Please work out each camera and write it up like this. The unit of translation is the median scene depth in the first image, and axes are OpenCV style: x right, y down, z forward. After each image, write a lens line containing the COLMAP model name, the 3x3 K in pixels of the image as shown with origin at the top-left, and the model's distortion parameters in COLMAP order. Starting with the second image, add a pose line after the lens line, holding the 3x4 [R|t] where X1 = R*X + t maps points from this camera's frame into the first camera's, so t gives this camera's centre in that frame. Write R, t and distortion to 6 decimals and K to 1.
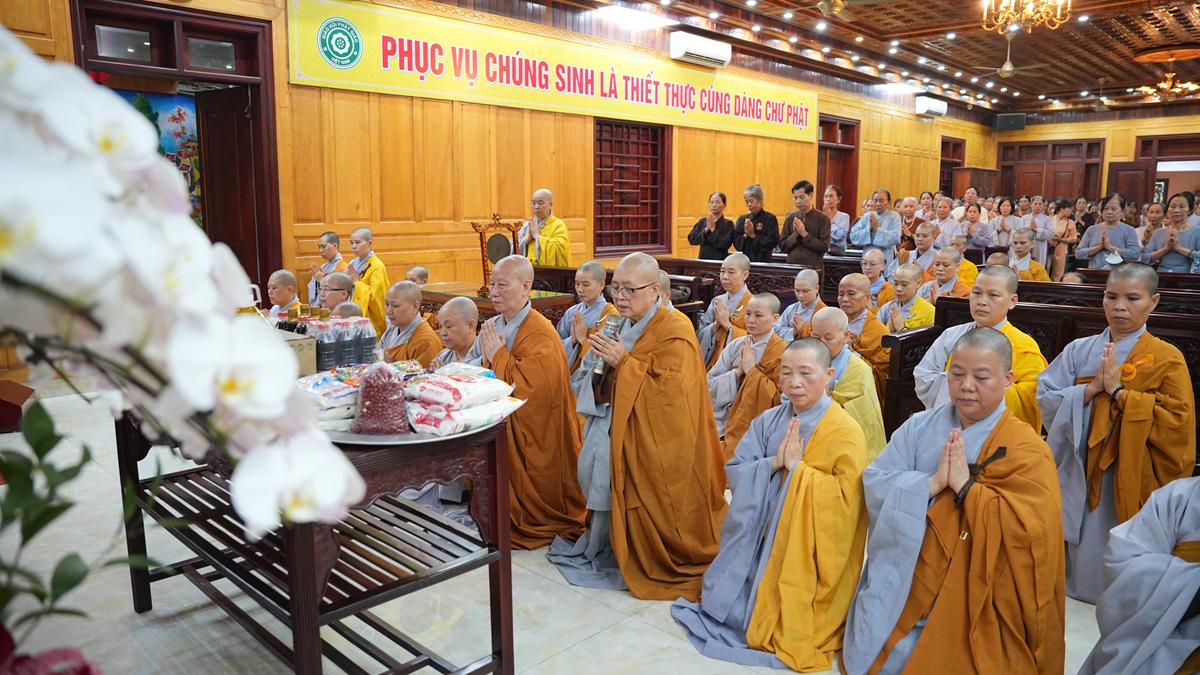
lens RADIAL K [[800.8, 0, 600.0], [0, 800.8, 337.5], [0, 0, 1]] dist [-0.104083, 0.080434]
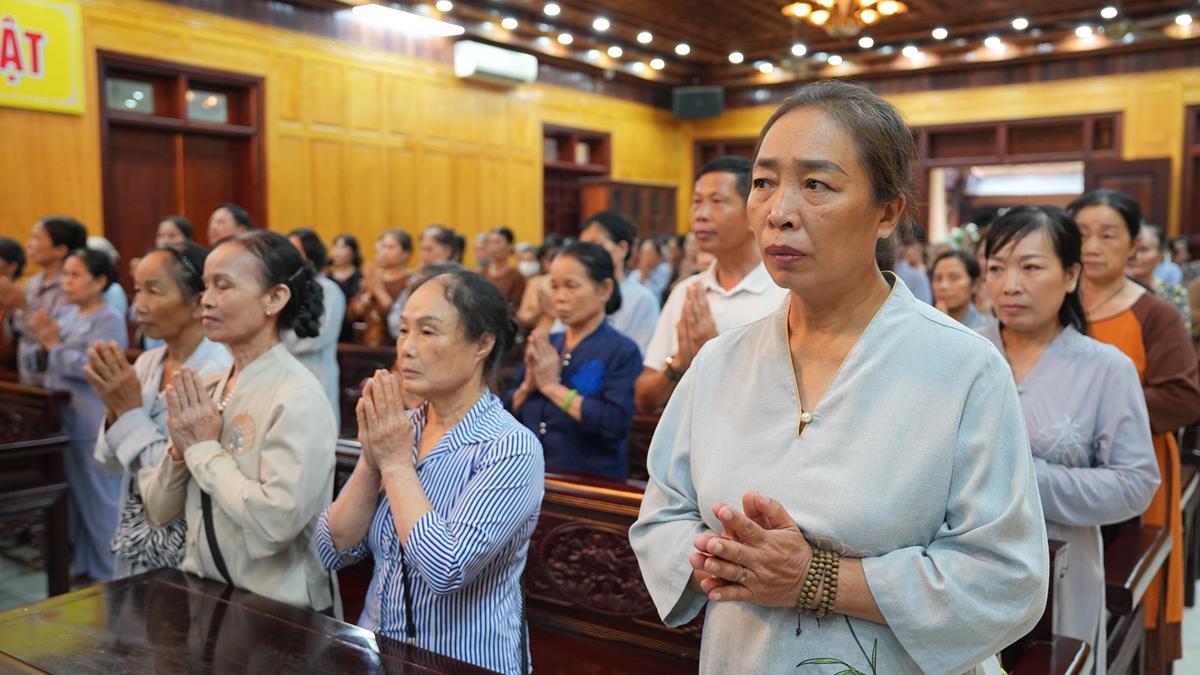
lens RADIAL K [[1006.1, 0, 600.0], [0, 1006.1, 337.5], [0, 0, 1]] dist [-0.004737, 0.006592]
pose [[0.988494, -0.012114, 0.150774, 0.584805], [0.023163, 0.997154, -0.071744, -0.089479], [-0.149476, 0.074410, 0.985961, 0.499487]]
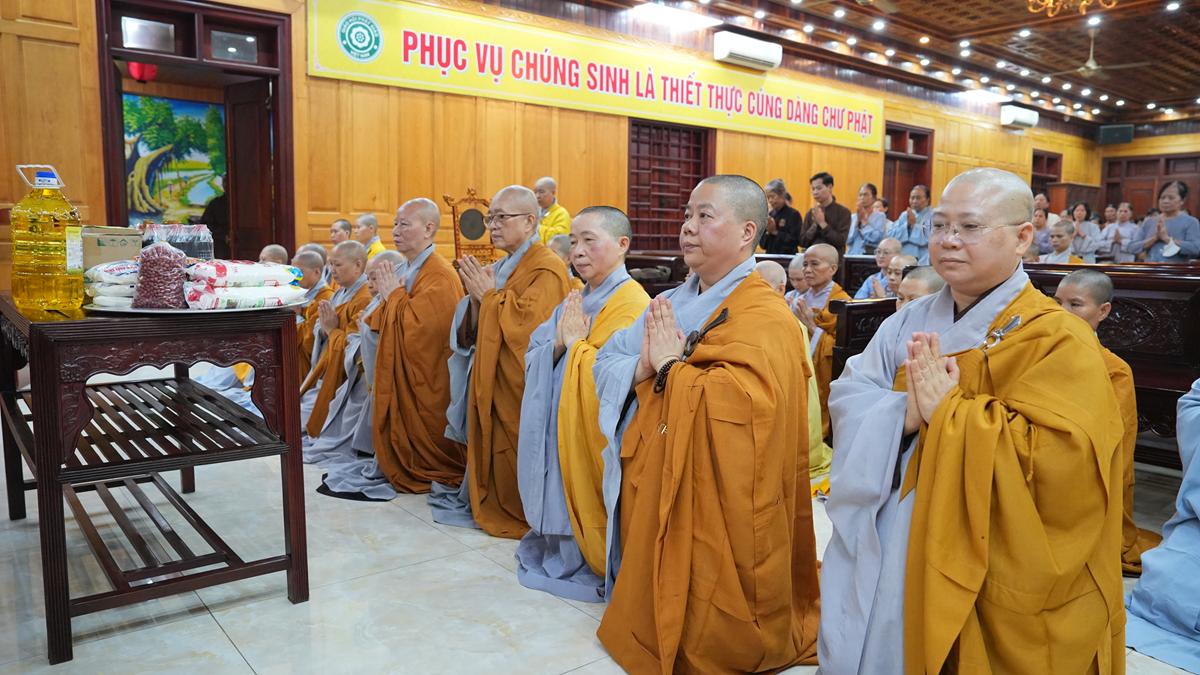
lens RADIAL K [[820.7, 0, 602.5], [0, 820.7, 341.2], [0, 0, 1]] dist [-0.100630, 0.084351]
pose [[0.992284, 0.023362, -0.121764, 0.079604], [-0.028304, 0.998837, -0.039020, 0.035040], [0.120711, 0.042166, 0.991792, 0.008832]]
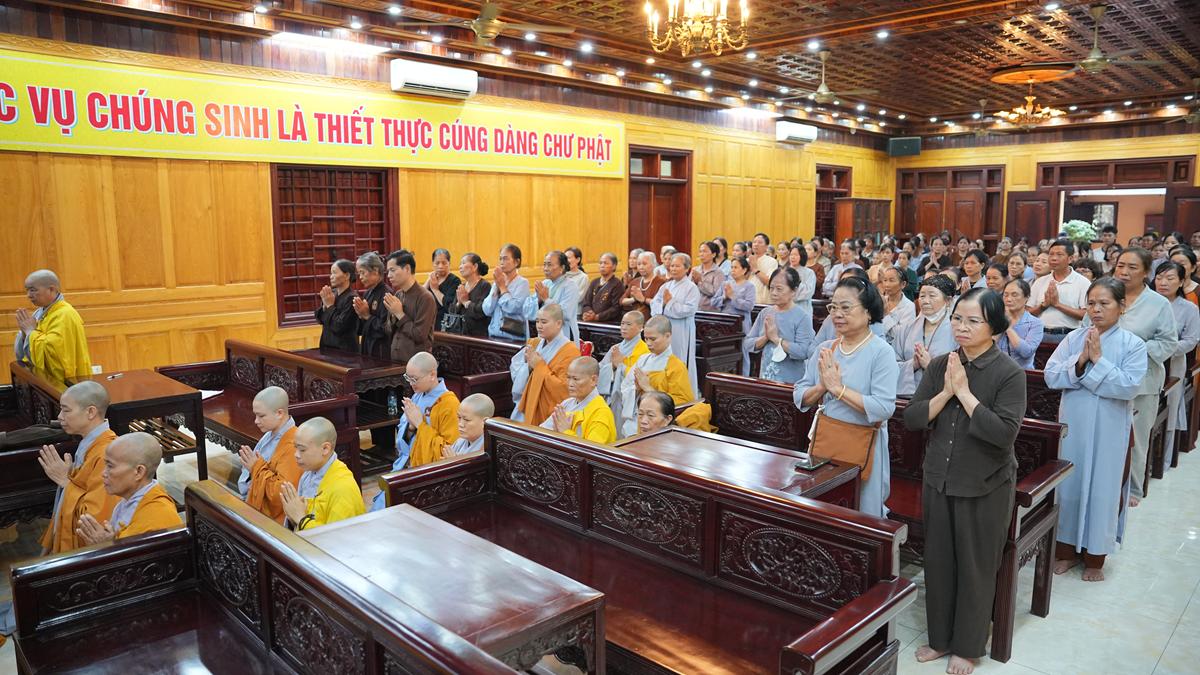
lens RADIAL K [[800.8, 0, 600.0], [0, 800.8, 337.5], [0, 0, 1]] dist [-0.104083, 0.080434]
pose [[0.999880, -0.002381, -0.015323, 0.319681], [0.002083, 0.999809, -0.019433, -0.065258], [0.015367, 0.019398, 0.999694, 0.147712]]
